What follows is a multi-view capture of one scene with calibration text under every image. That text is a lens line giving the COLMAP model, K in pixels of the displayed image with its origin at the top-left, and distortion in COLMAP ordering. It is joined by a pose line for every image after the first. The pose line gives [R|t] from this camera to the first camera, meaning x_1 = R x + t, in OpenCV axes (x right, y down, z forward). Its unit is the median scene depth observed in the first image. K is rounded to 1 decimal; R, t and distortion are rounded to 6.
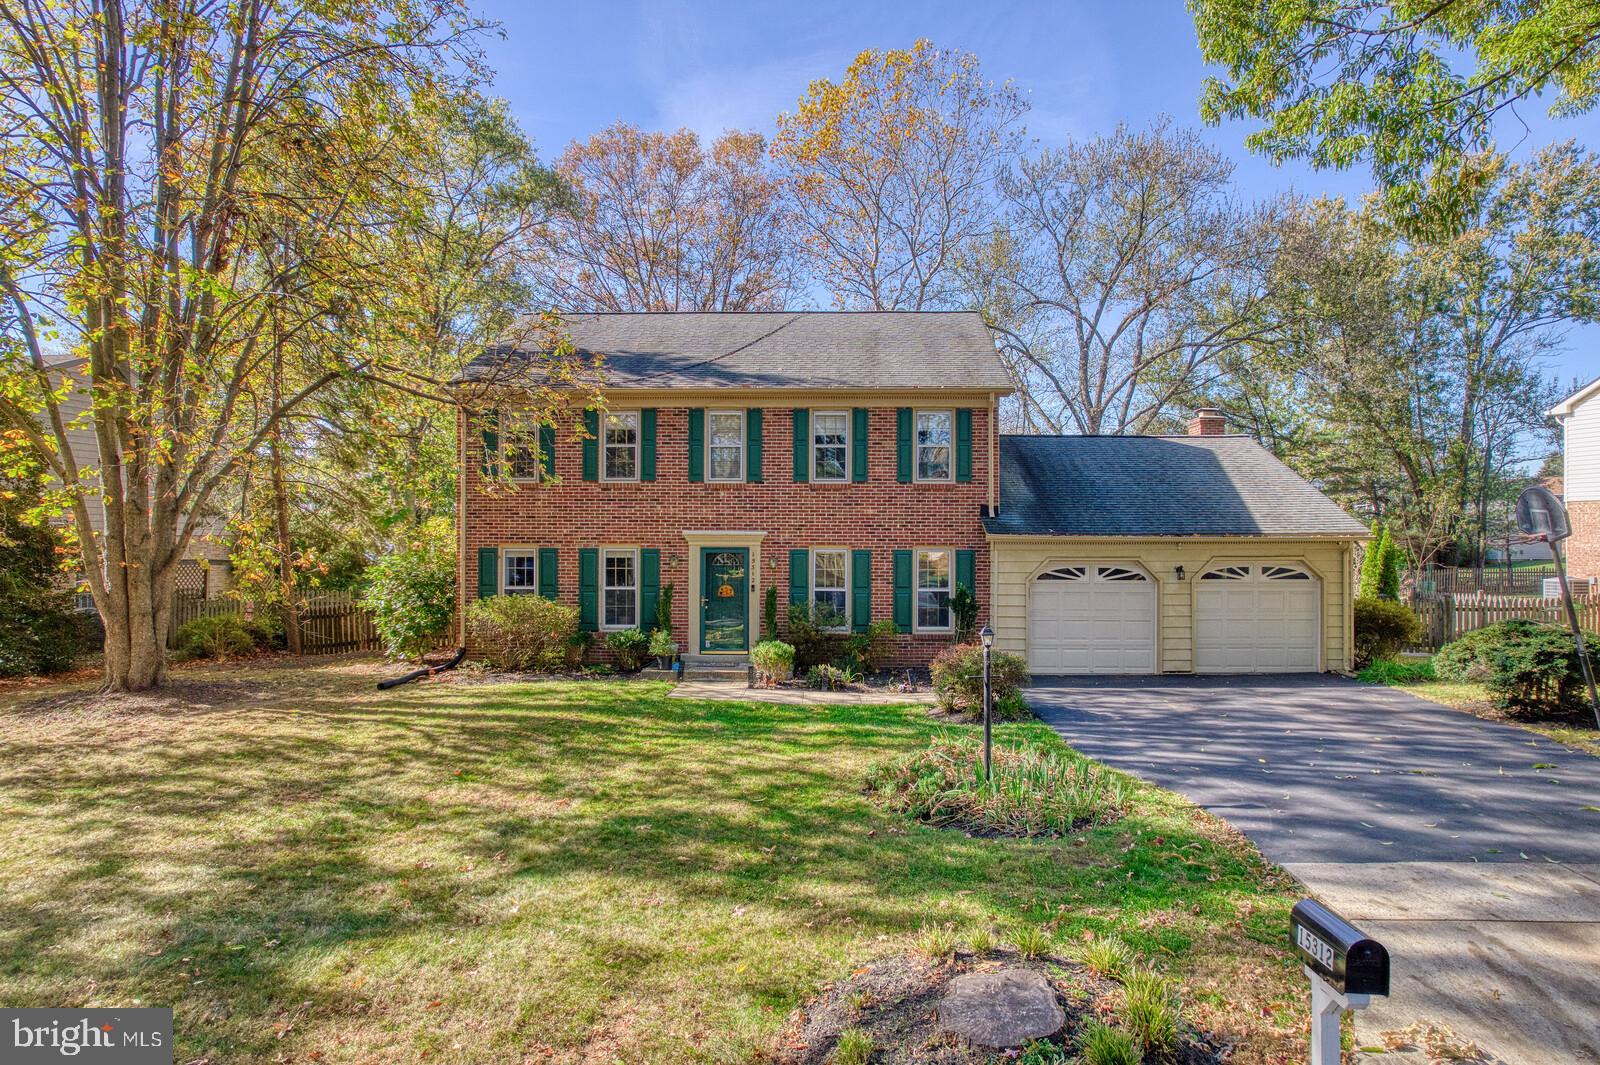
lens RADIAL K [[1020.3, 0, 814.3], [0, 1020.3, 542.9], [0, 0, 1]] dist [-0.044692, 0.026716]
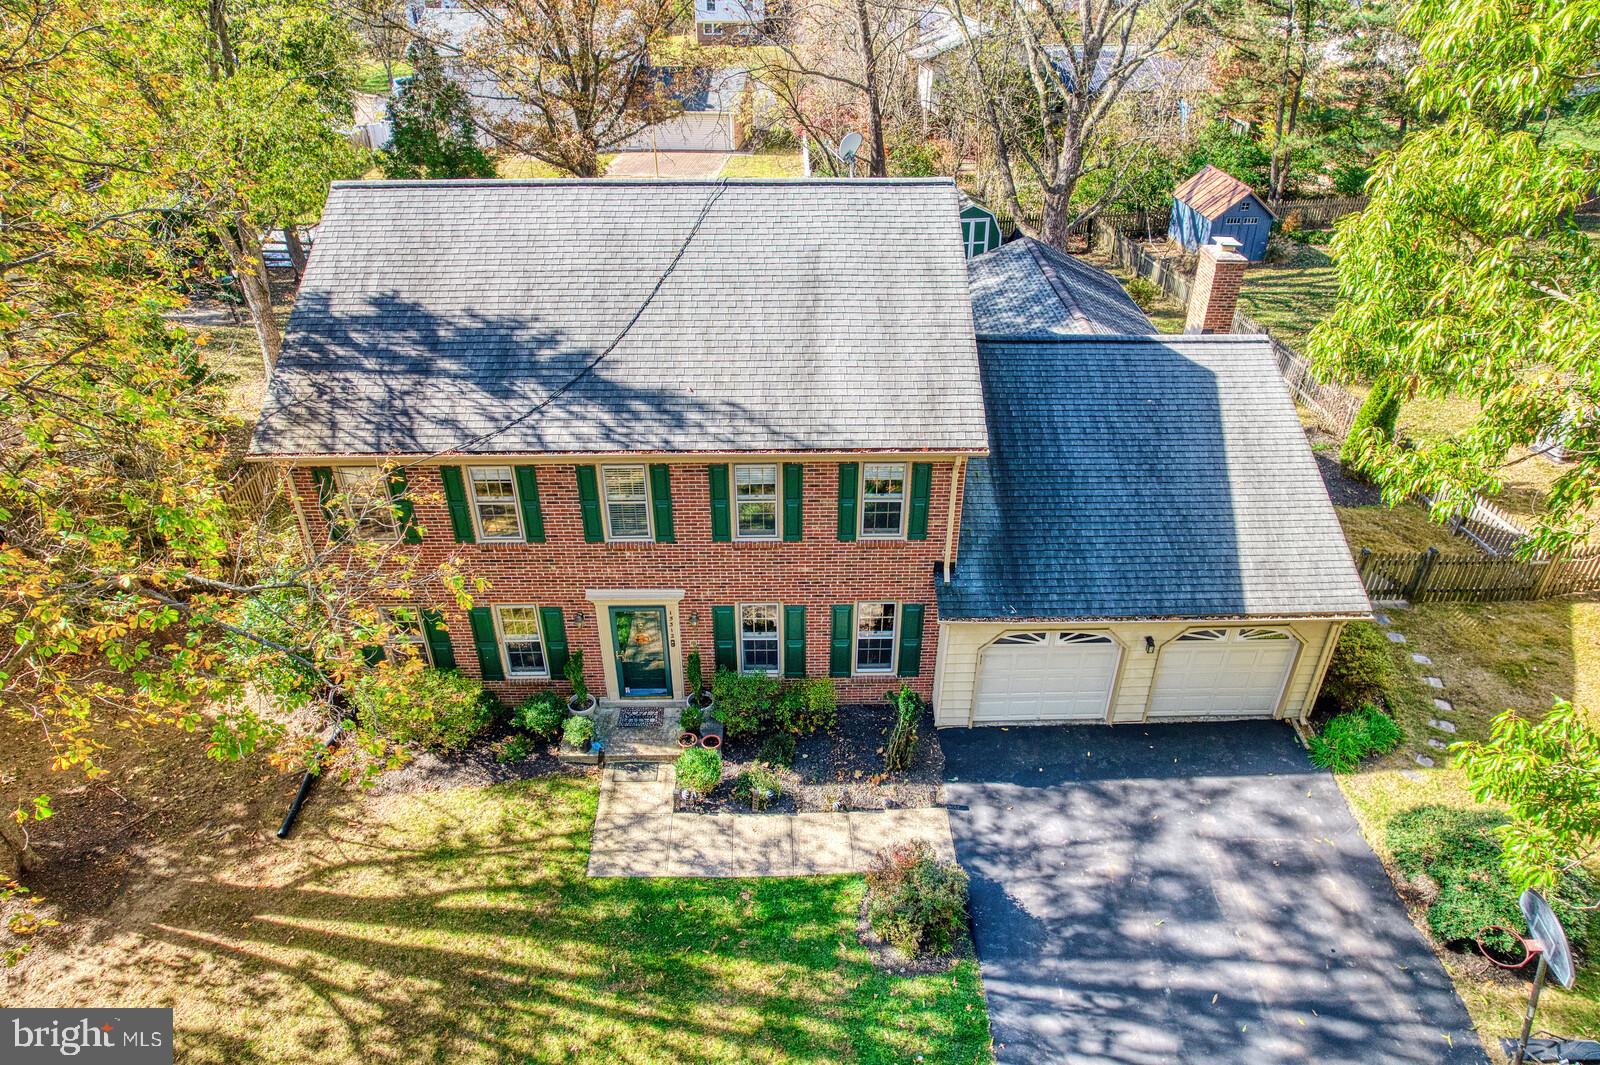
lens RADIAL K [[1020.3, 0, 802.4], [0, 1020.3, 533.4], [0, 0, 1]] dist [-0.044692, 0.026716]
pose [[0.998159, -0.032278, 0.051344, 0.009851], [-0.000889, 0.838723, 0.544558, -0.516387], [-0.060641, -0.543601, 0.837150, 0.303717]]
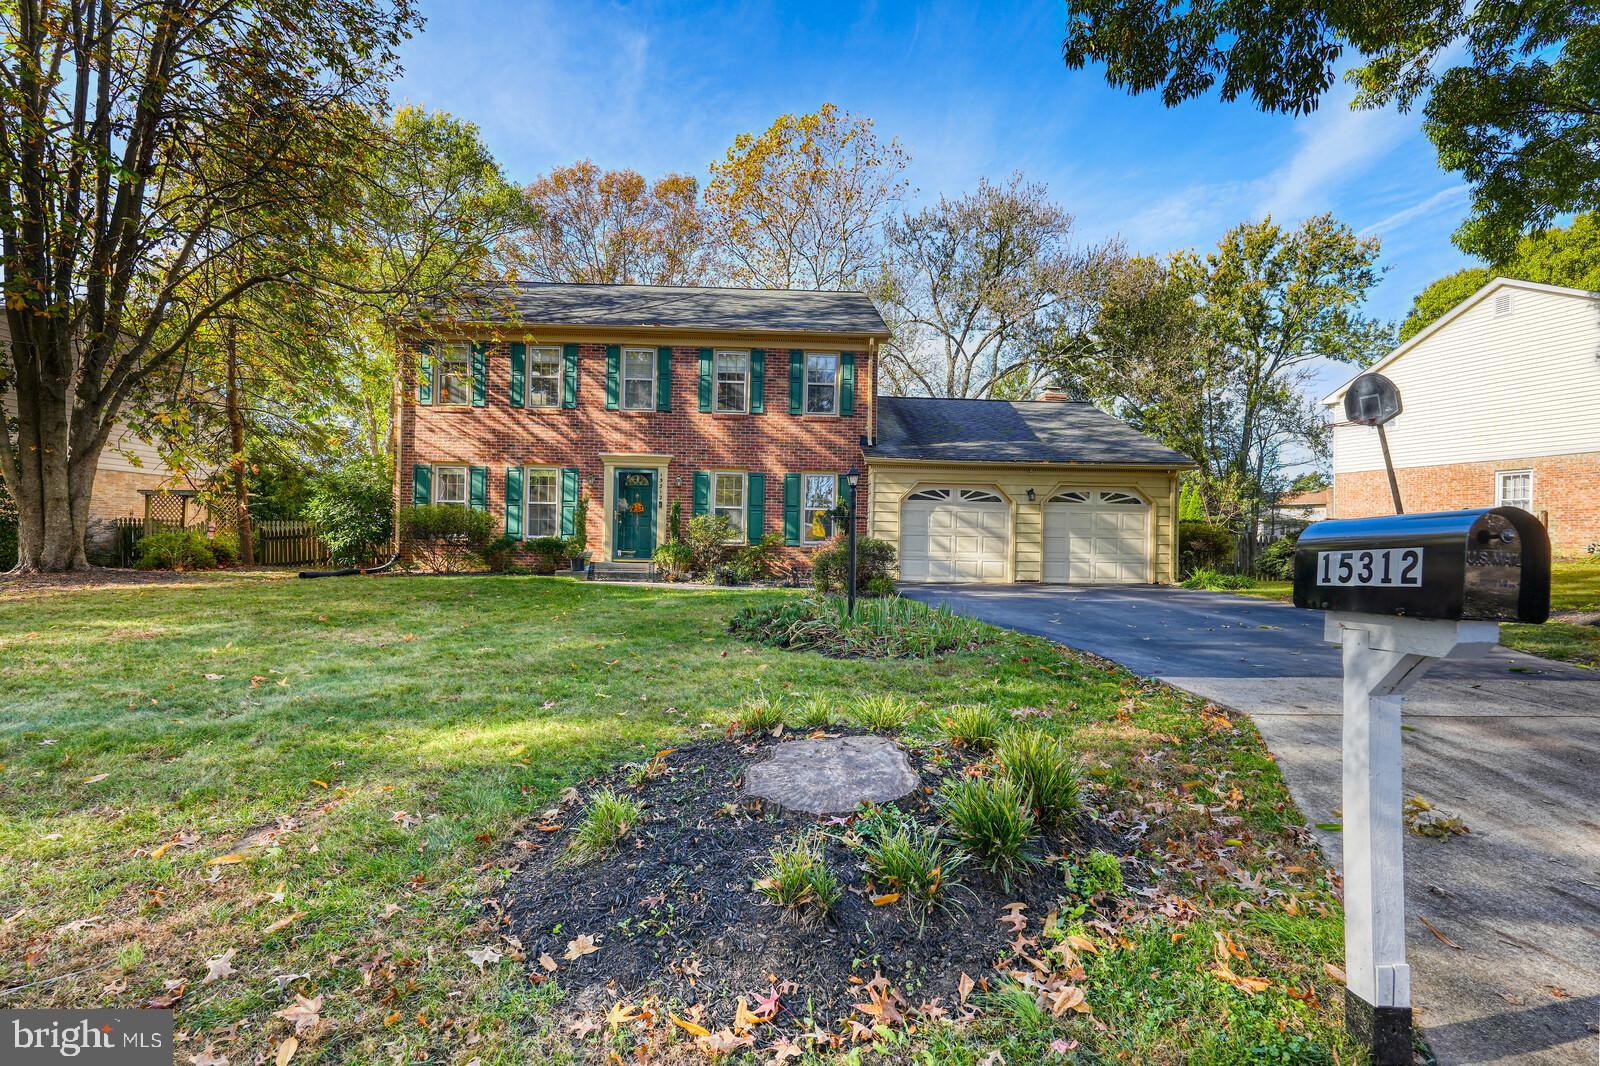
lens RADIAL K [[780.4, 0, 791.3], [0, 780.4, 532.1], [0, 0, 1]] dist [-0.000663, 0.000275]
pose [[0.997952, 0.019050, 0.061060, 0.033097], [-0.018407, 0.999769, -0.011080, 0.082555], [-0.061257, 0.009933, 0.998073, 0.123891]]
